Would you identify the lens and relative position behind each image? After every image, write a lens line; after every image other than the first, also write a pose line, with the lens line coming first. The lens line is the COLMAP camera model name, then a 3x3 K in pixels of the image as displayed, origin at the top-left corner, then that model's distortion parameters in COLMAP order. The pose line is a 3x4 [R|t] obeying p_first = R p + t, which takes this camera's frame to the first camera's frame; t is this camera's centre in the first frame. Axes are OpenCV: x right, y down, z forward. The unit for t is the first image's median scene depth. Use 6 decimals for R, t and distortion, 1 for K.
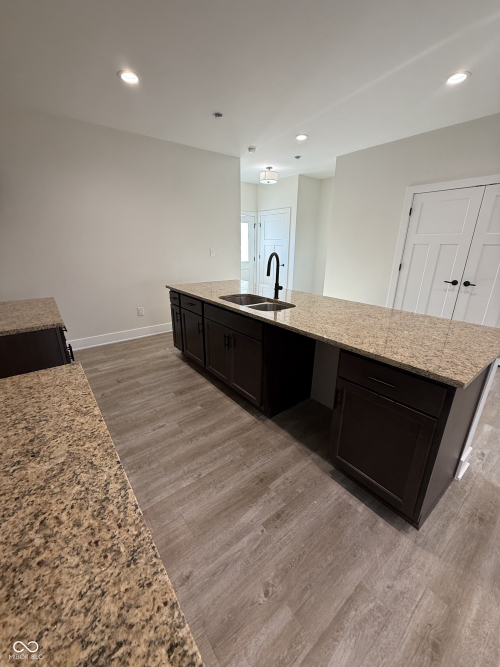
lens RADIAL K [[264.6, 0, 247.6], [0, 264.6, 332.4], [0, 0, 1]] dist [-0.002577, 0.000875]
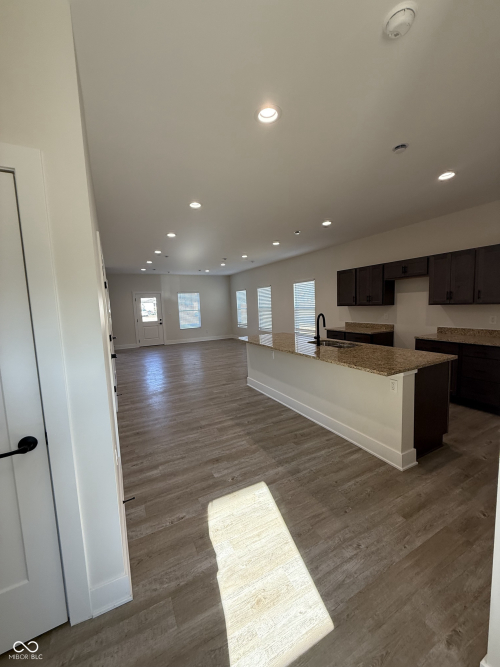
lens RADIAL K [[264.6, 0, 249.2], [0, 264.6, 334.0], [0, 0, 1]] dist [-0.002577, 0.000875]
pose [[-0.983048, 0.012339, 0.182934, 0.328605], [0.089134, 0.904061, 0.418005, -1.246117], [-0.160226, 0.427225, -0.889835, 3.543830]]
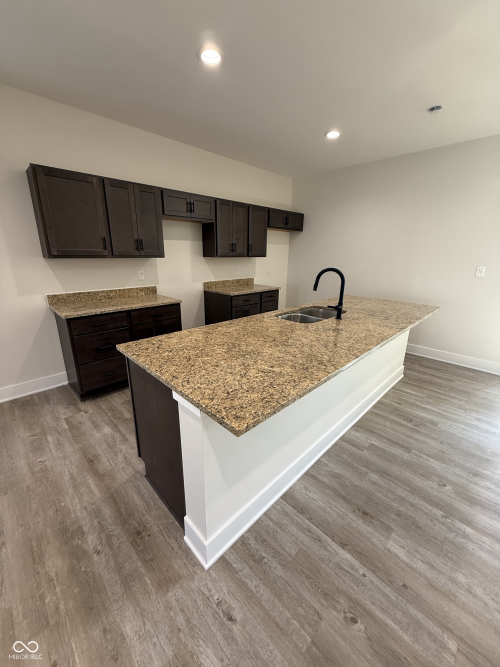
lens RADIAL K [[264.6, 0, 249.9], [0, 264.6, 331.5], [0, 0, 1]] dist [-0.002577, 0.000875]
pose [[0.124630, 0.282878, -0.951025, 1.469407], [-0.328581, 0.916180, 0.229453, -0.308591], [0.936217, 0.283892, 0.207131, 0.855875]]
